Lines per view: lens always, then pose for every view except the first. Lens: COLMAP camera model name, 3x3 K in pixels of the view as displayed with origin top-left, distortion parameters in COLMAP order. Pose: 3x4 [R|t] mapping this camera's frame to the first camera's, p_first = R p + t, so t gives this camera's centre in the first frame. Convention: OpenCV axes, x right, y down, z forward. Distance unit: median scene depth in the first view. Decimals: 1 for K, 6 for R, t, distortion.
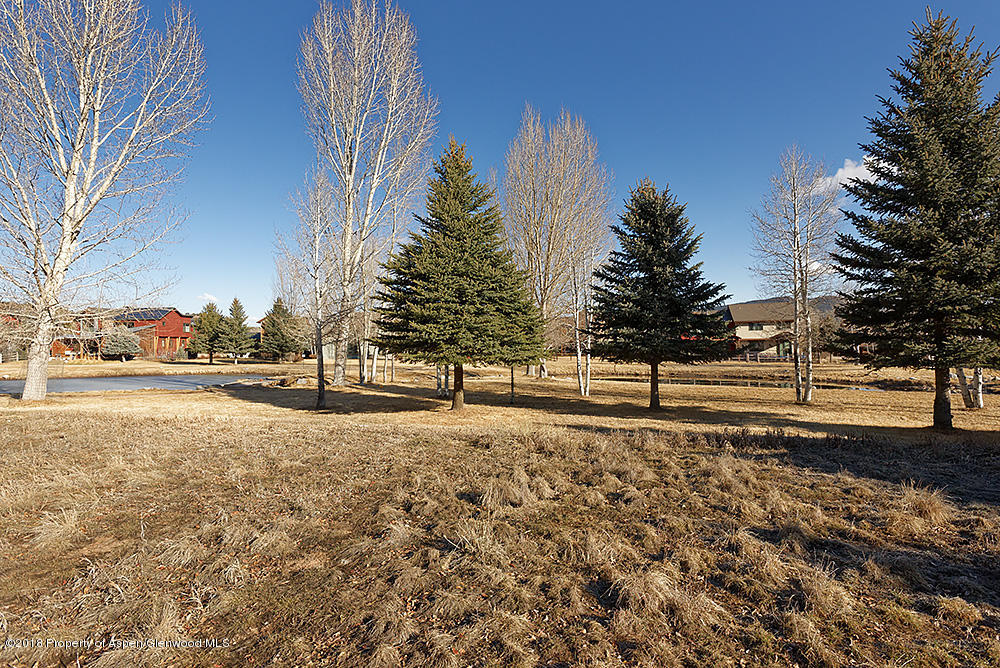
lens RADIAL K [[508.4, 0, 524.1], [0, 508.4, 334.1], [0, 0, 1]] dist [0.001511, 0.000430]
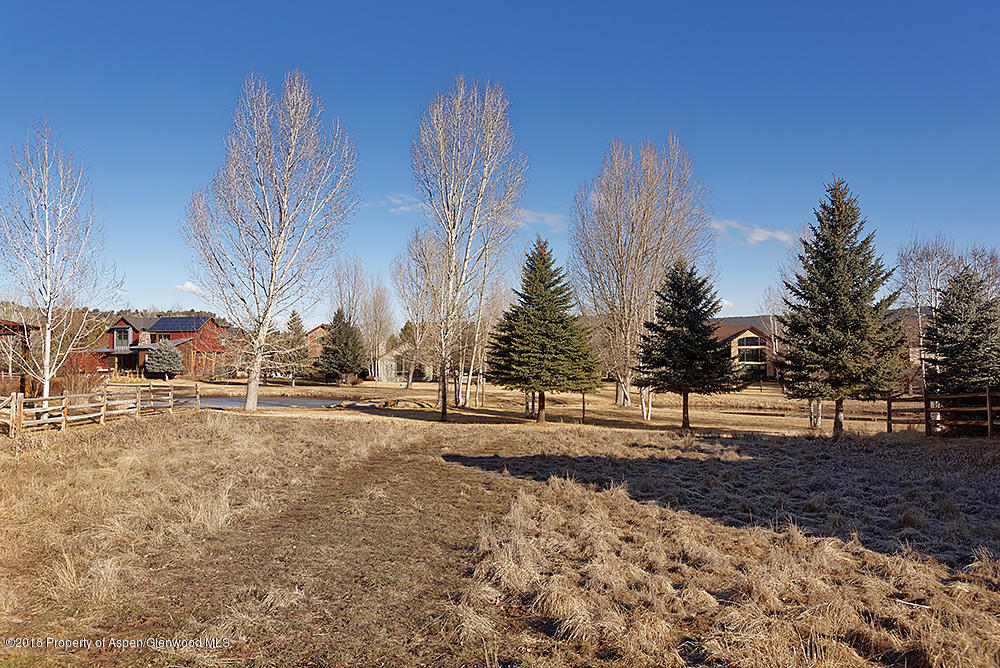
lens RADIAL K [[776.2, 0, 504.6], [0, 776.2, 310.5], [0, 0, 1]] dist [-0.001687, 0.001379]
pose [[0.982593, 0.000368, -0.185773, 0.047112], [-0.008662, 0.999001, -0.043838, -0.019501], [0.185571, 0.044684, 0.981614, -0.318612]]
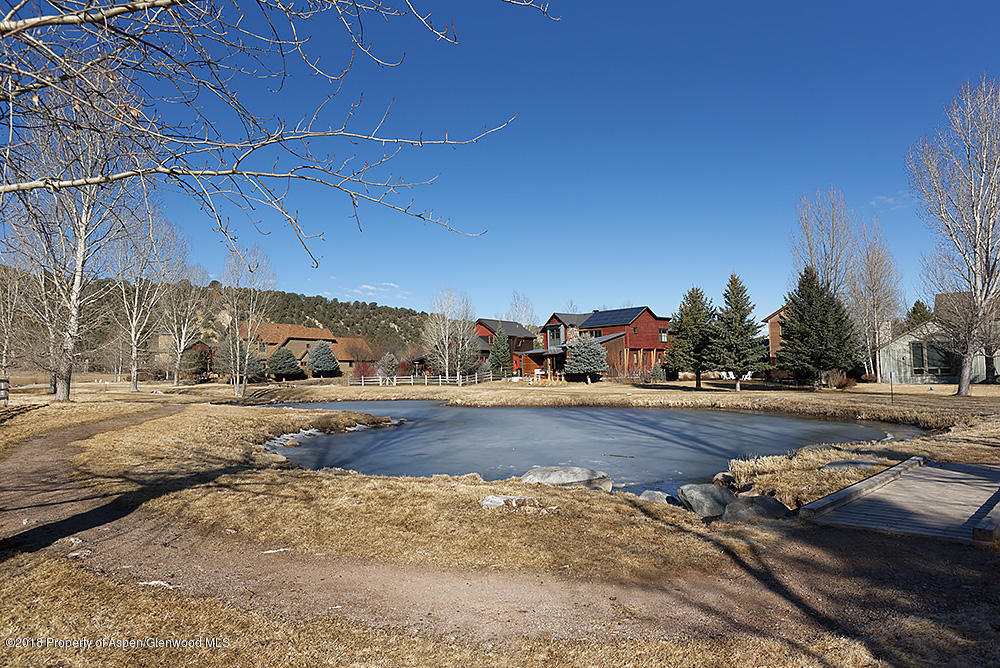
lens RADIAL K [[723.4, 0, 500.0], [0, 723.4, 334.0], [0, 0, 1]] dist [0.060366, 0.000905]
pose [[0.689071, -0.039298, -0.723628, -0.210212], [0.026525, 0.999227, -0.029006, 0.016863], [0.724208, 0.000793, 0.689581, 0.326794]]
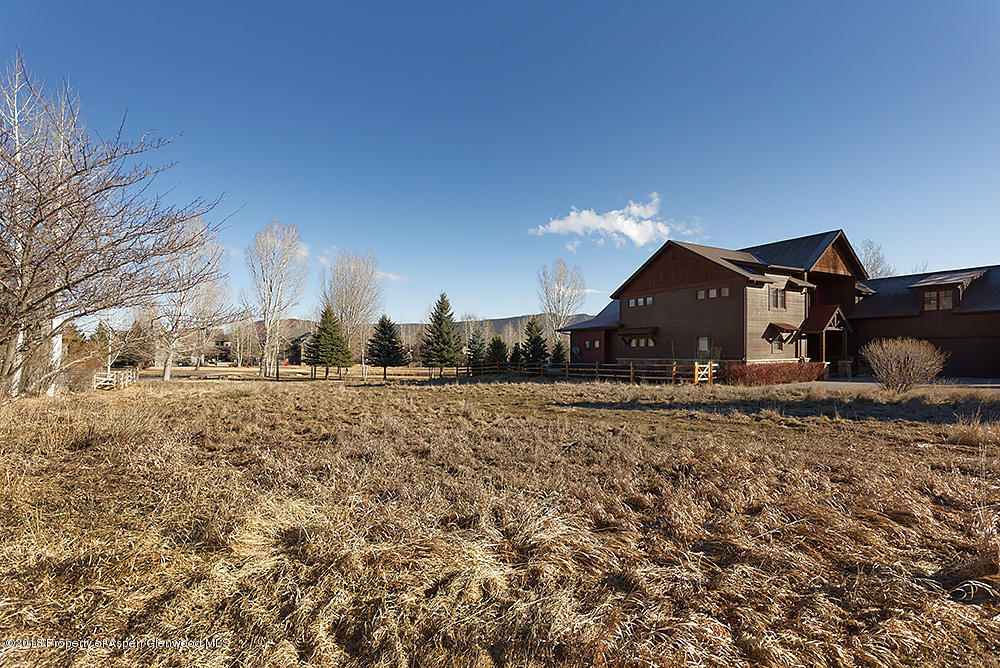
lens RADIAL K [[470.5, 0, 500.0], [0, 470.5, 334.0], [0, 0, 1]] dist [-0.001172, -0.000002]
pose [[0.930533, 0.021378, 0.365582, -0.056301], [-0.014387, 0.999658, -0.021837, -0.031191], [-0.365924, 0.015060, 0.930523, -0.650417]]
